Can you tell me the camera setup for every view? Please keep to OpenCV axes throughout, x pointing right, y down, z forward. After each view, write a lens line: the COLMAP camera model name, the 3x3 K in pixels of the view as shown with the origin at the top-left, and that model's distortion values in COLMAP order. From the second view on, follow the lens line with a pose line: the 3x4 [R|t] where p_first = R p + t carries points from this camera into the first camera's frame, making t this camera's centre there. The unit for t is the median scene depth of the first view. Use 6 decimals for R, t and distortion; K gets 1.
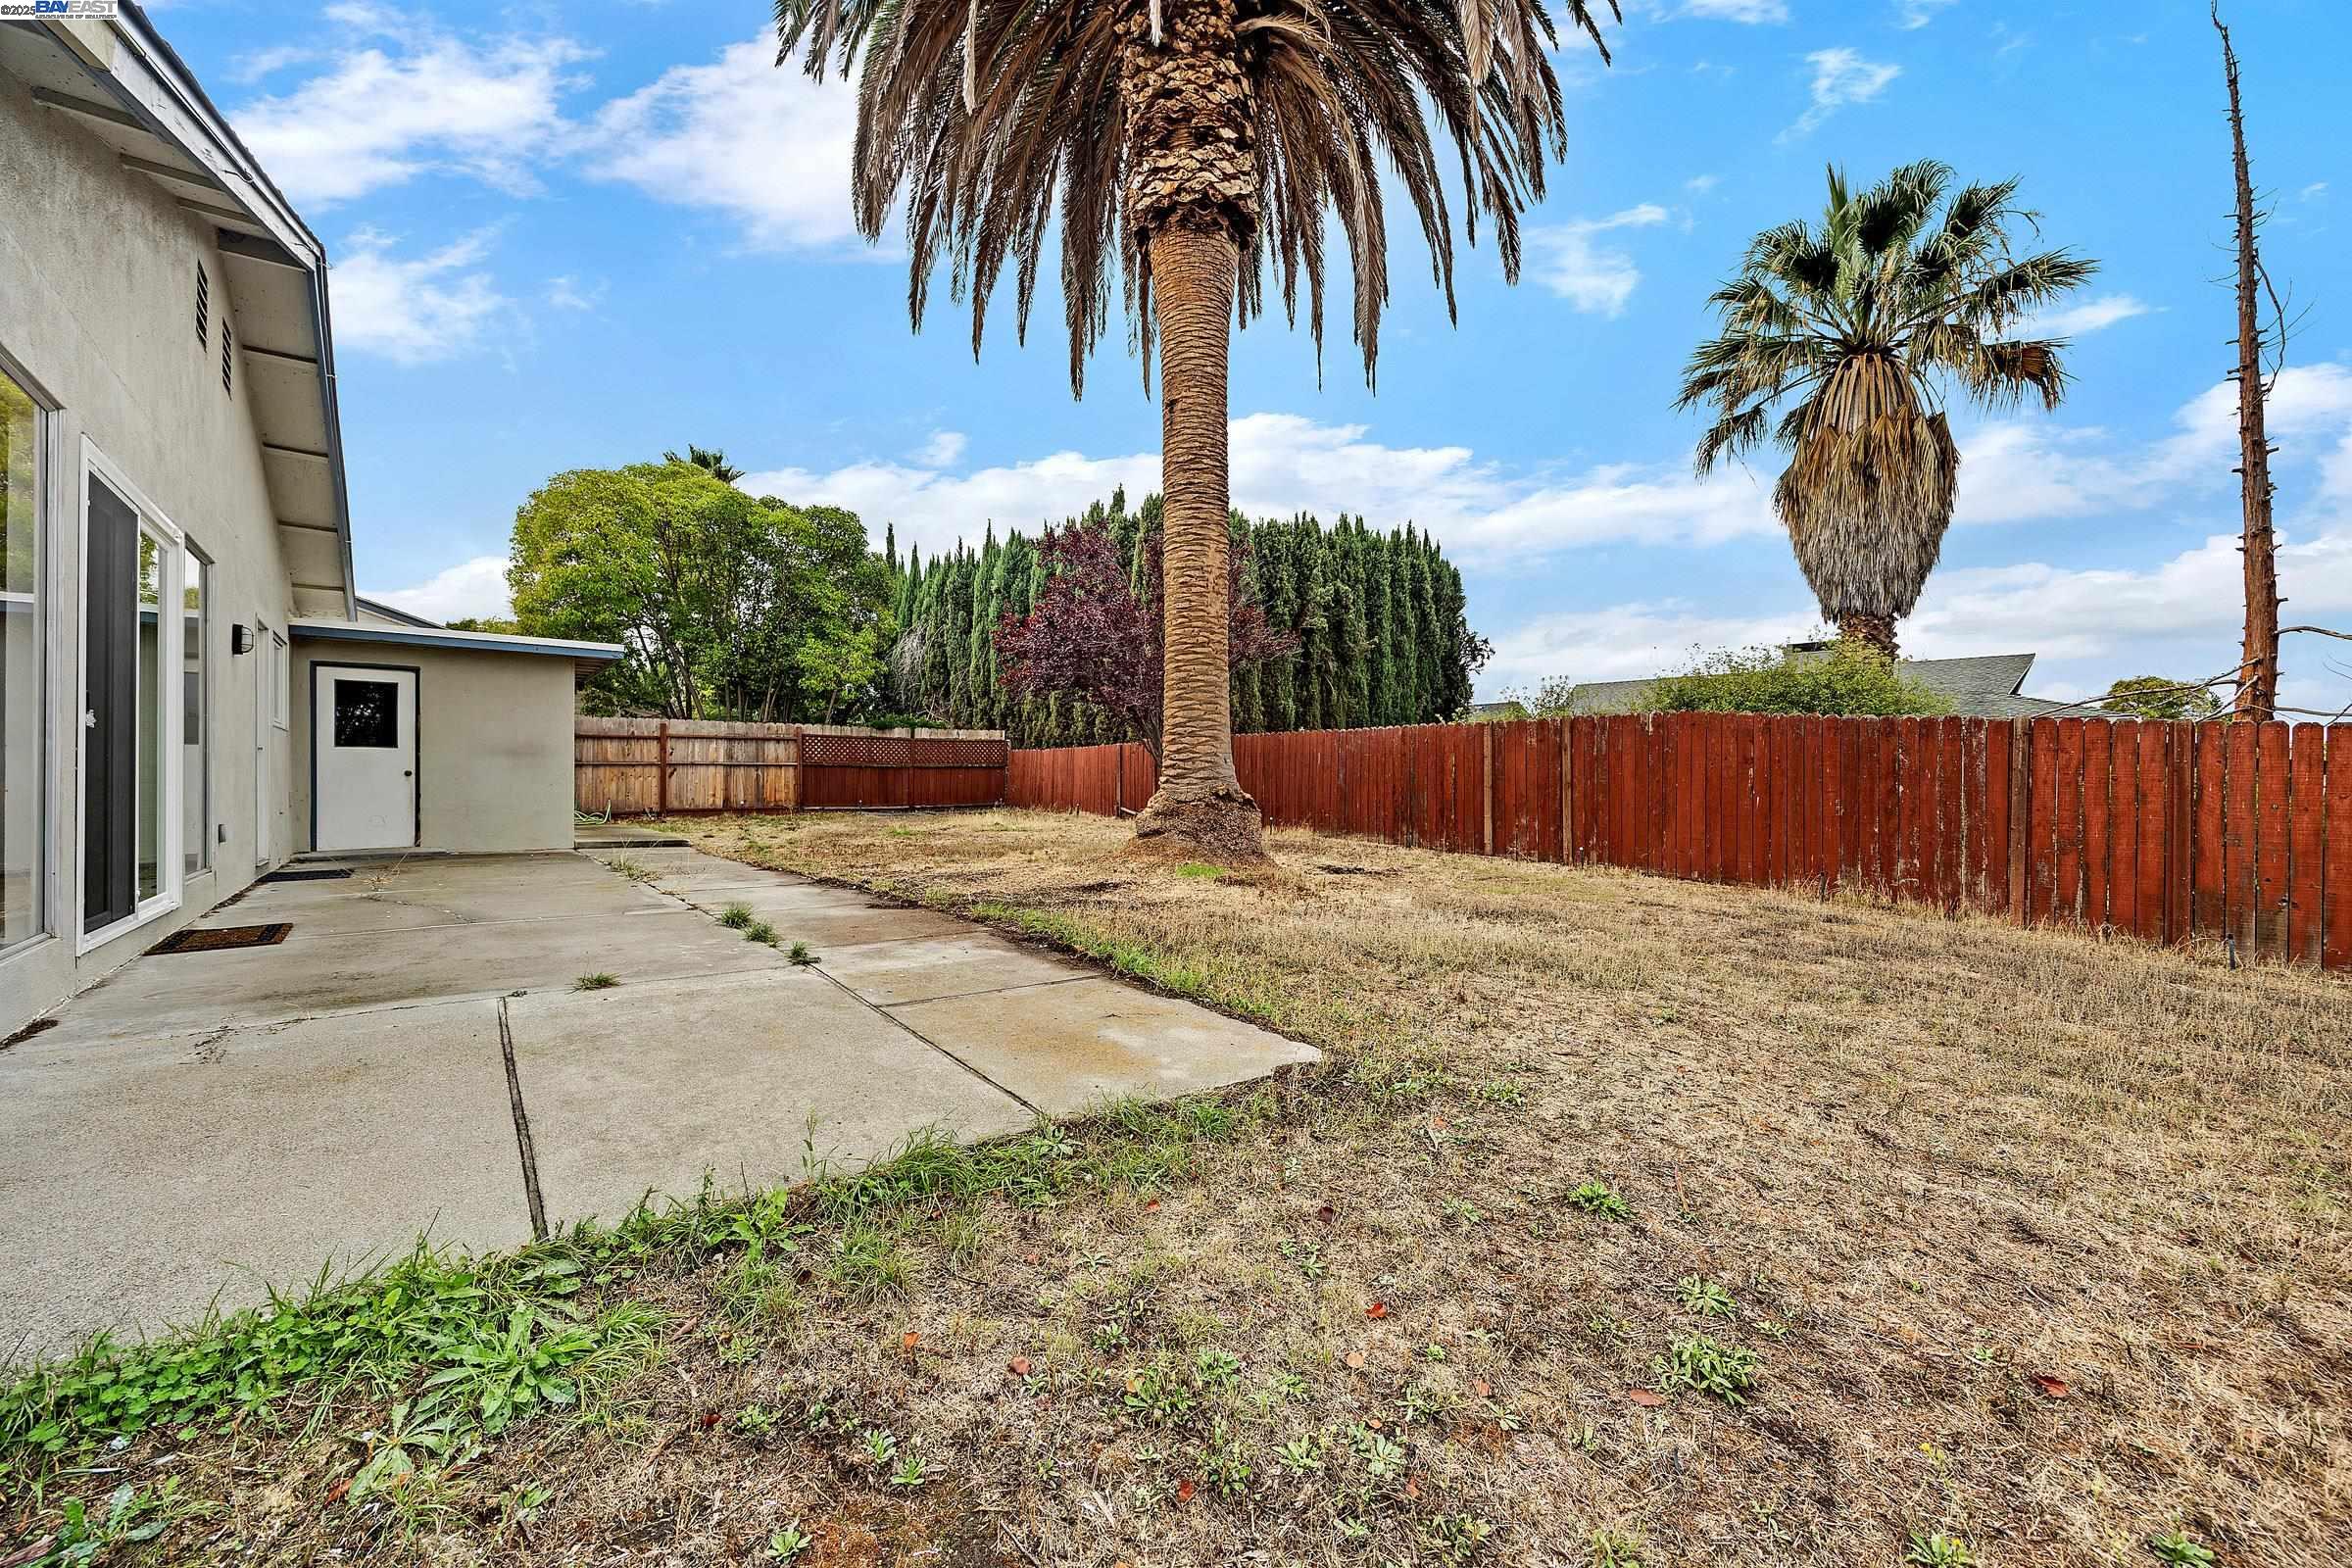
lens RADIAL K [[897.9, 0, 1173.3], [0, 897.9, 778.6], [0, 0, 1]] dist [-0.003641, 0.000048]
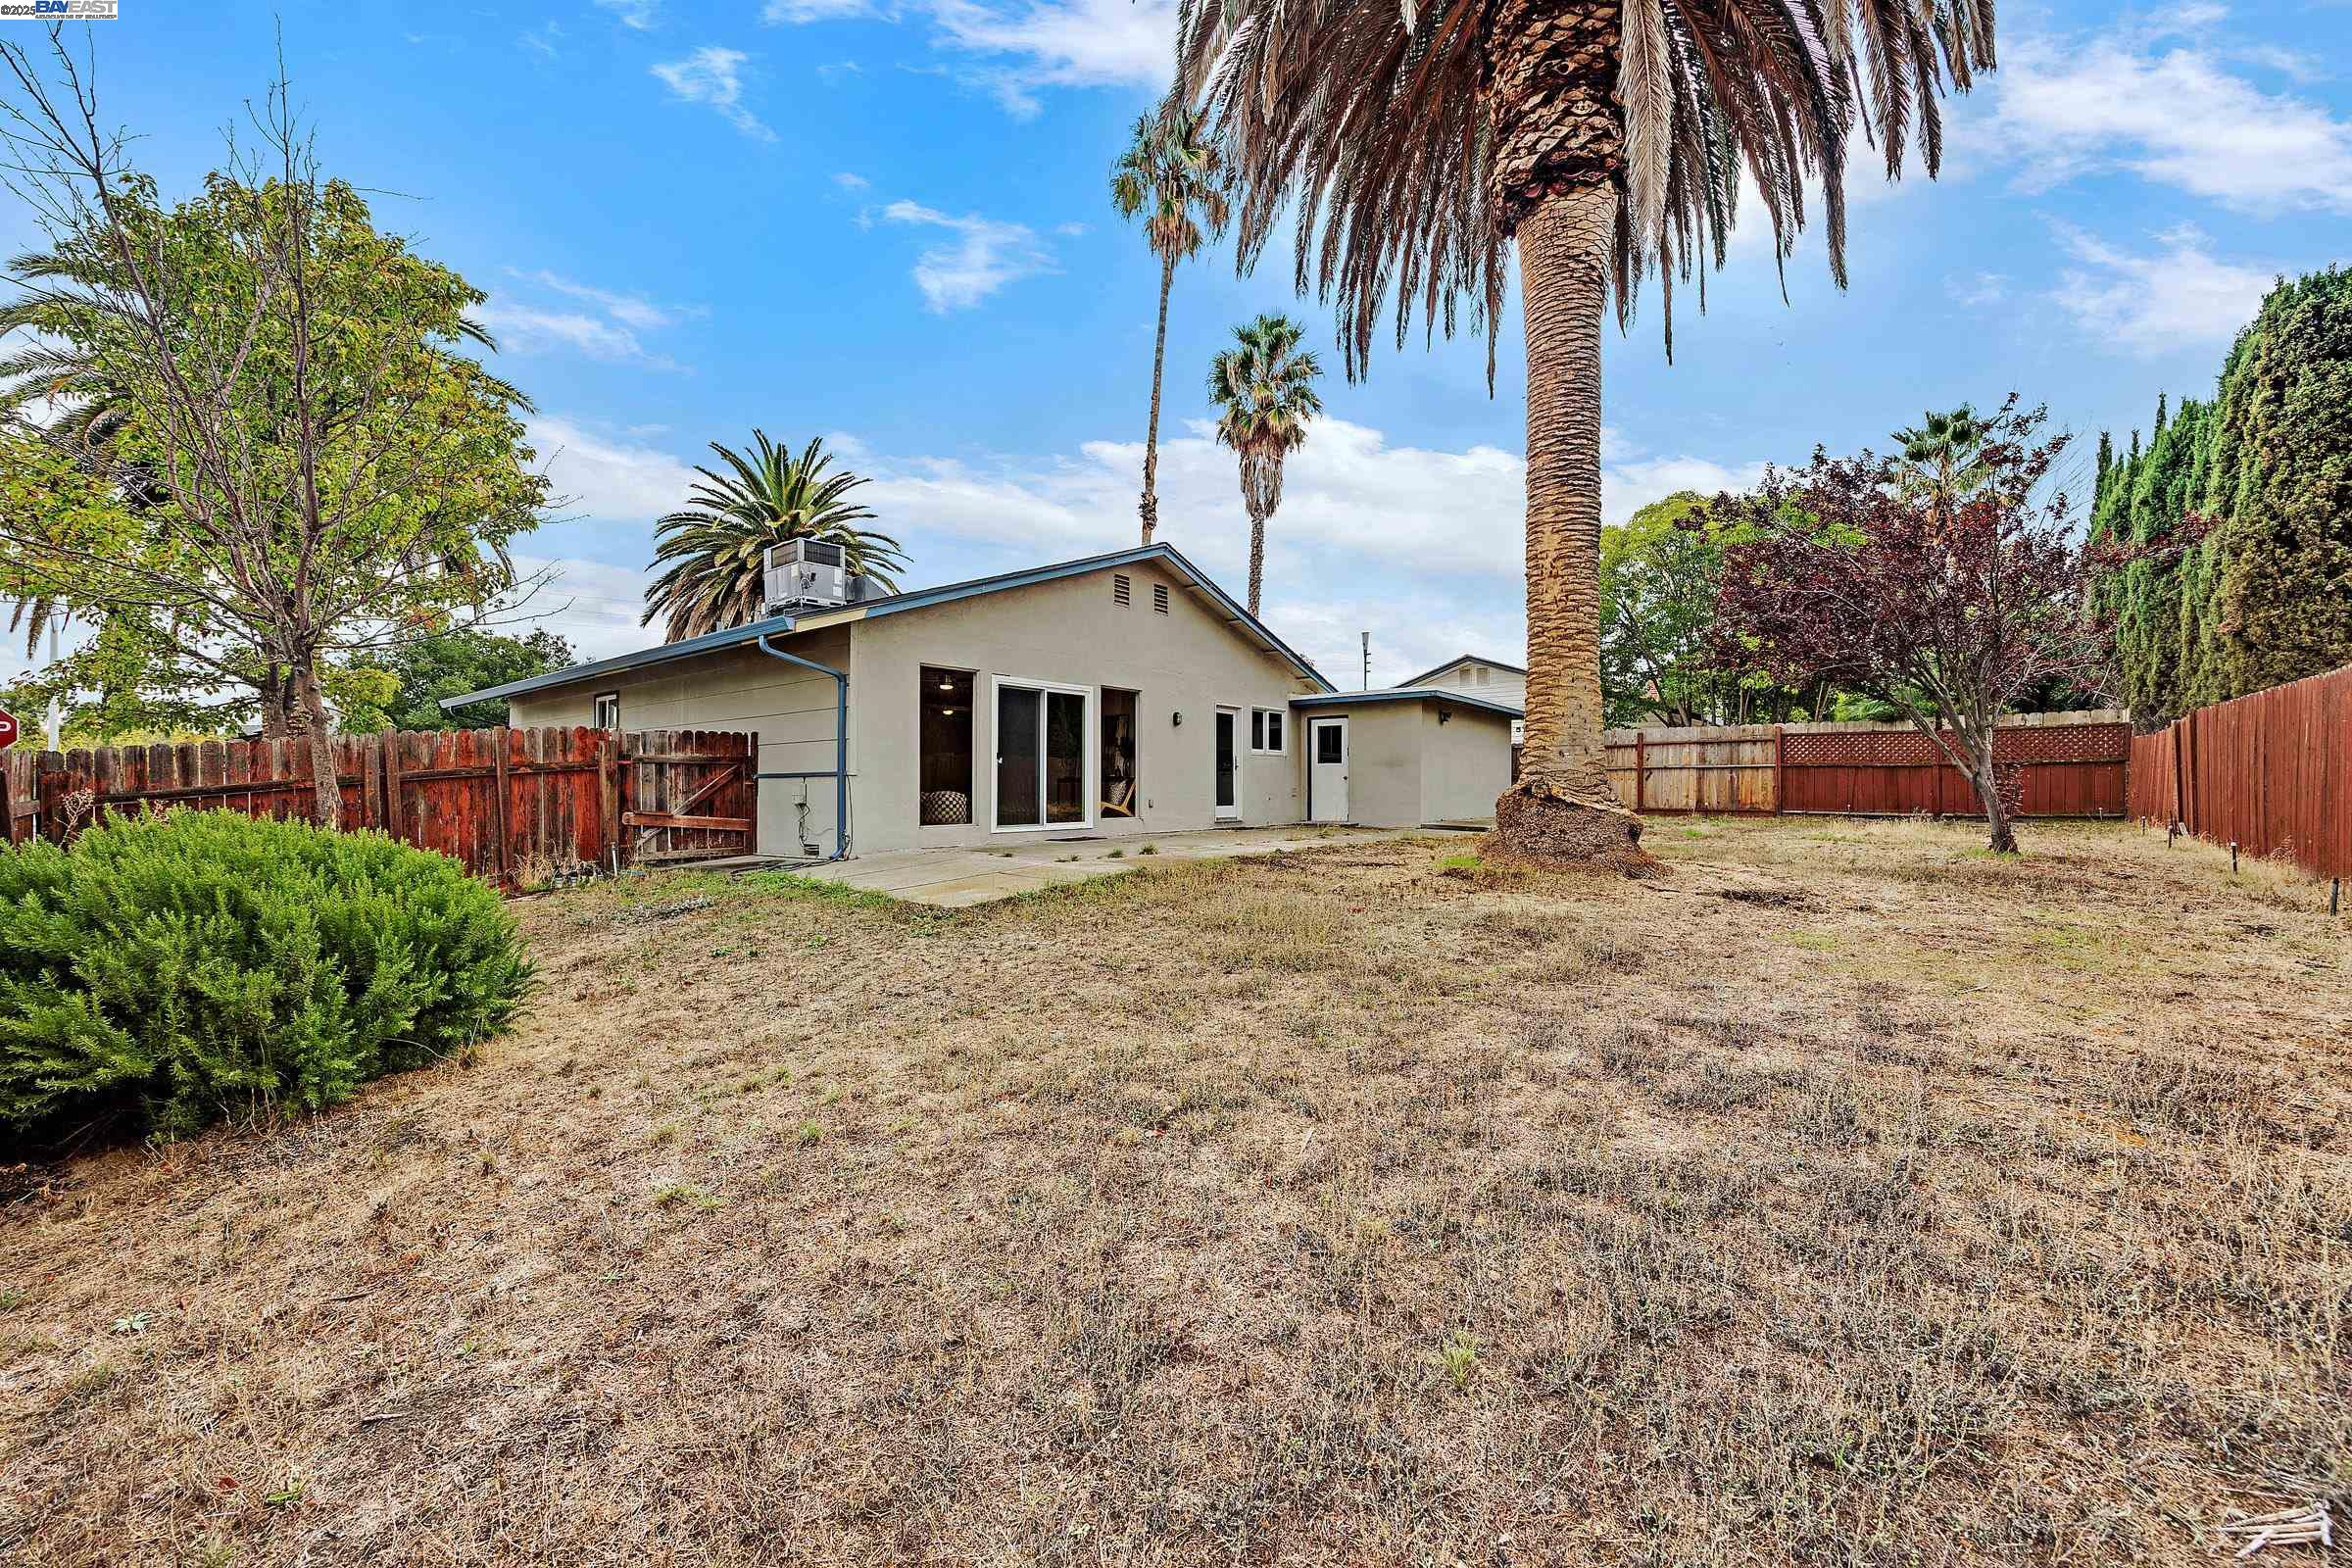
lens RADIAL K [[897.9, 0, 1183.0], [0, 897.9, 786.4], [0, 0, 1]] dist [-0.003641, 0.000048]
pose [[0.201928, -0.003117, -0.979396, 0.413581], [0.002612, 0.999993, -0.002644, 0.007489], [0.979397, -0.002024, 0.201934, 0.195134]]
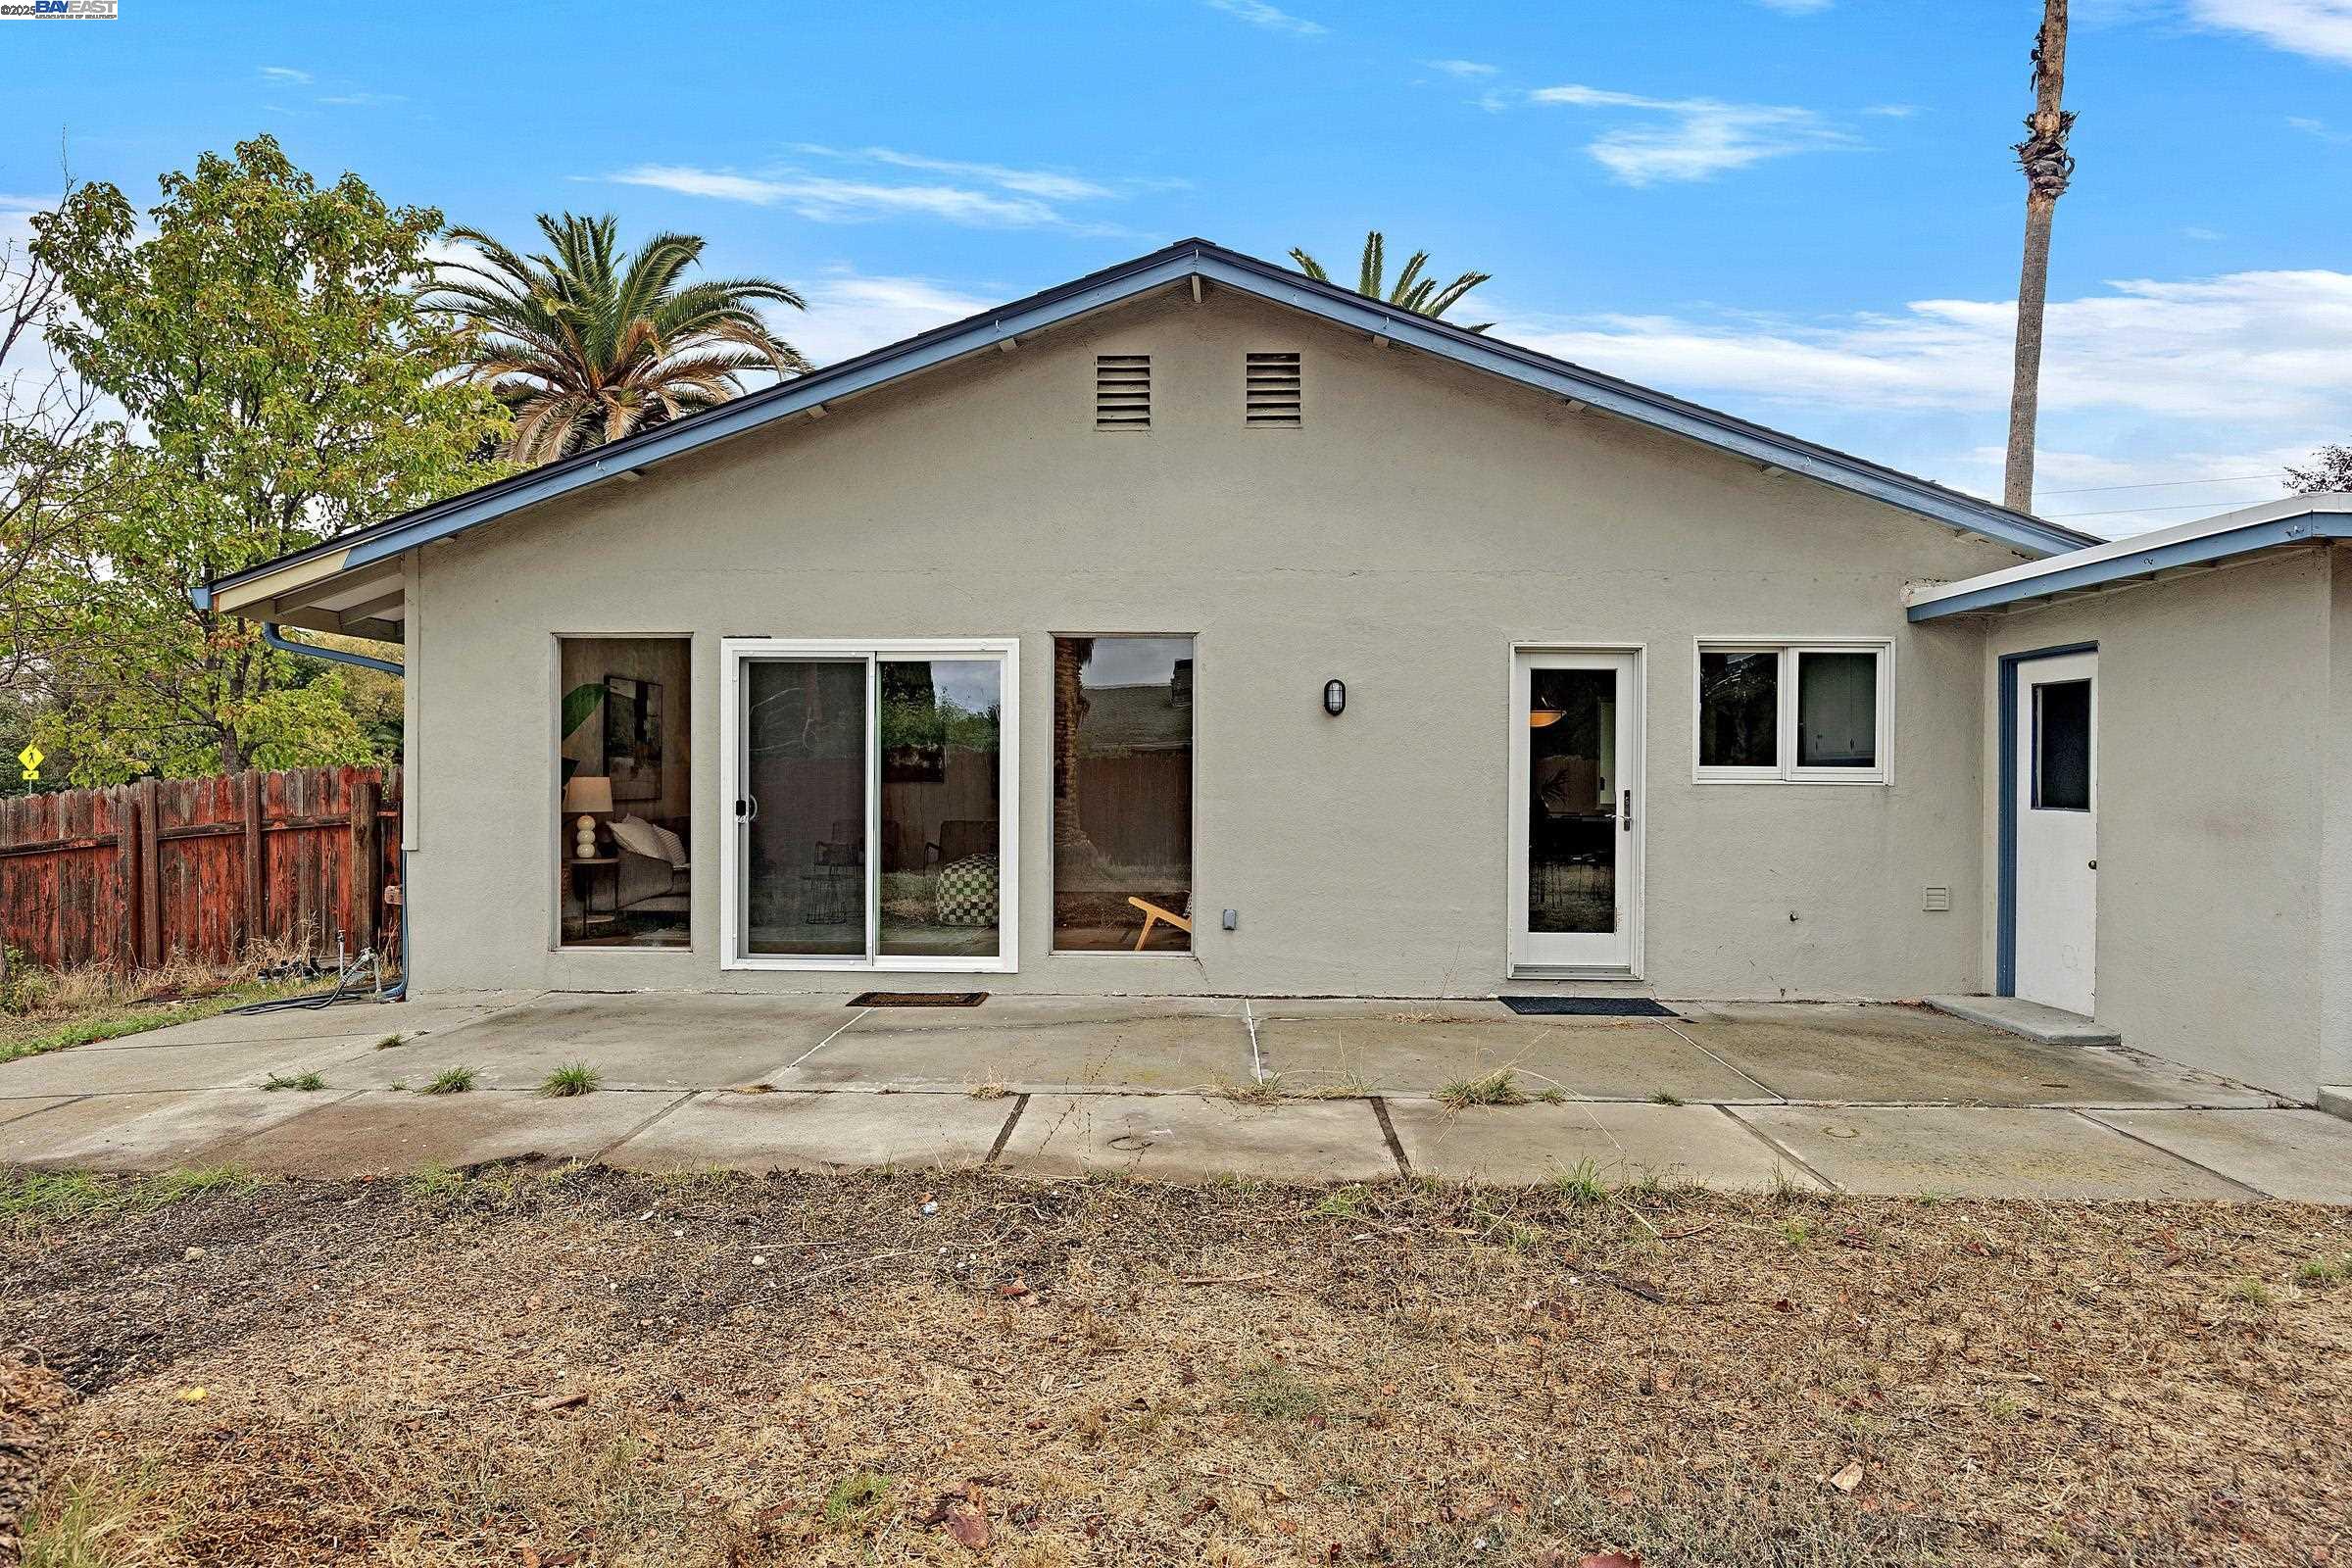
lens RADIAL K [[1337.0, 0, 1180.7], [0, 1337.0, 780.4], [0, 0, 1]] dist [-0.014721, -0.001238]
pose [[-0.662341, -0.003934, -0.749192, -0.001767], [-0.005344, 0.999986, -0.000526, -0.026269], [0.749183, 0.003655, -0.662353, 0.607336]]
